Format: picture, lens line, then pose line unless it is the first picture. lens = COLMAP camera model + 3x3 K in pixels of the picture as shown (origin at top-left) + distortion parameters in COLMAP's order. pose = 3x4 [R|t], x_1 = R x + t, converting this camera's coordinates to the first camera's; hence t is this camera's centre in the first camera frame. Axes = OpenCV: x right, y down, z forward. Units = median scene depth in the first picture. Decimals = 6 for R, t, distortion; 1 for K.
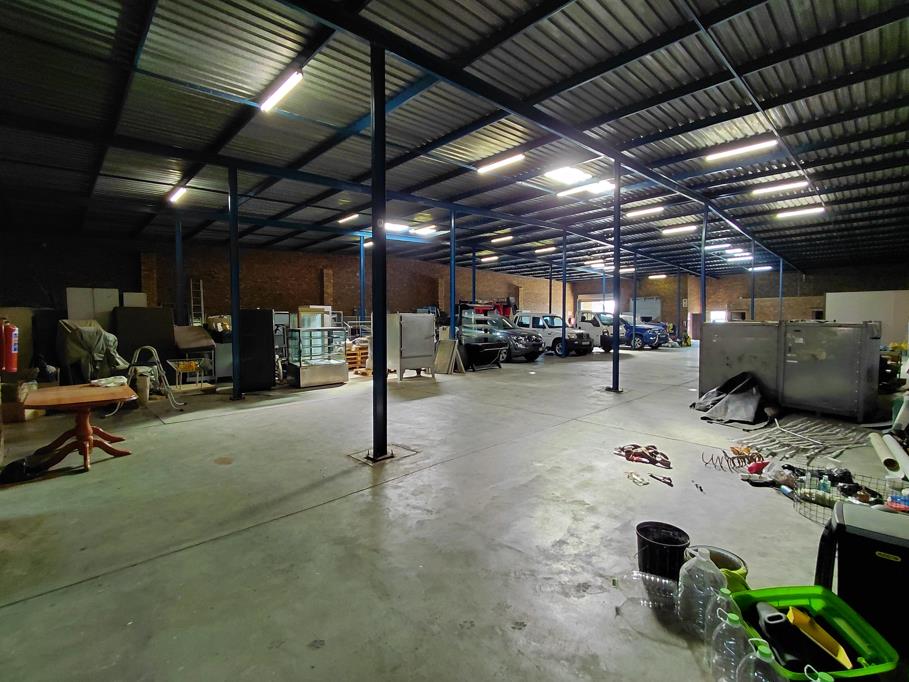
lens RADIAL K [[417.0, 0, 453.7], [0, 417.0, 332.6], [0, 0, 1]] dist [-0.008589, 0.001826]
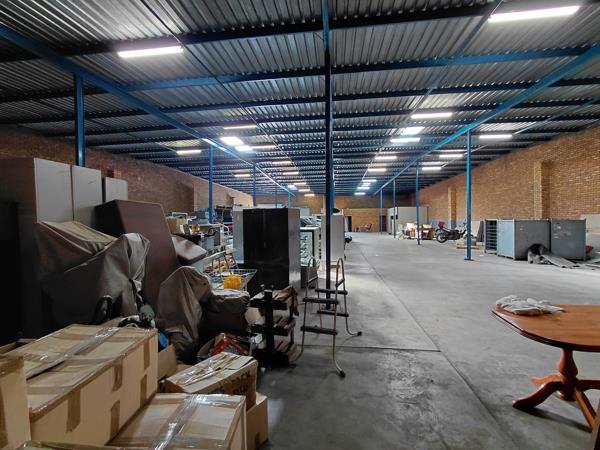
lens RADIAL K [[275.2, 0, 300.7], [0, 275.2, 221.0], [0, 0, 1]] dist [-0.008589, 0.001826]
pose [[0.778099, -0.006884, 0.628104, -6.431905], [0.026650, 0.999401, -0.022061, -0.117555], [-0.627577, 0.033904, 0.777816, 3.979167]]
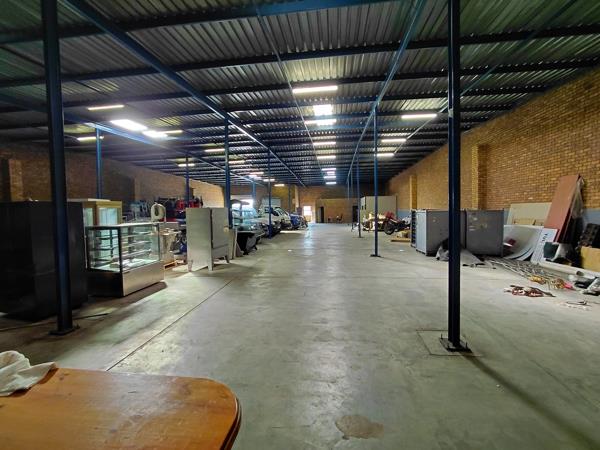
lens RADIAL K [[275.2, 0, 300.6], [0, 275.2, 220.7], [0, 0, 1]] dist [-0.008589, 0.001826]
pose [[0.776934, -0.036304, 0.628534, -3.432261], [0.036899, 0.999246, 0.012105, -0.100546], [-0.628499, 0.013787, 0.777688, 2.785945]]
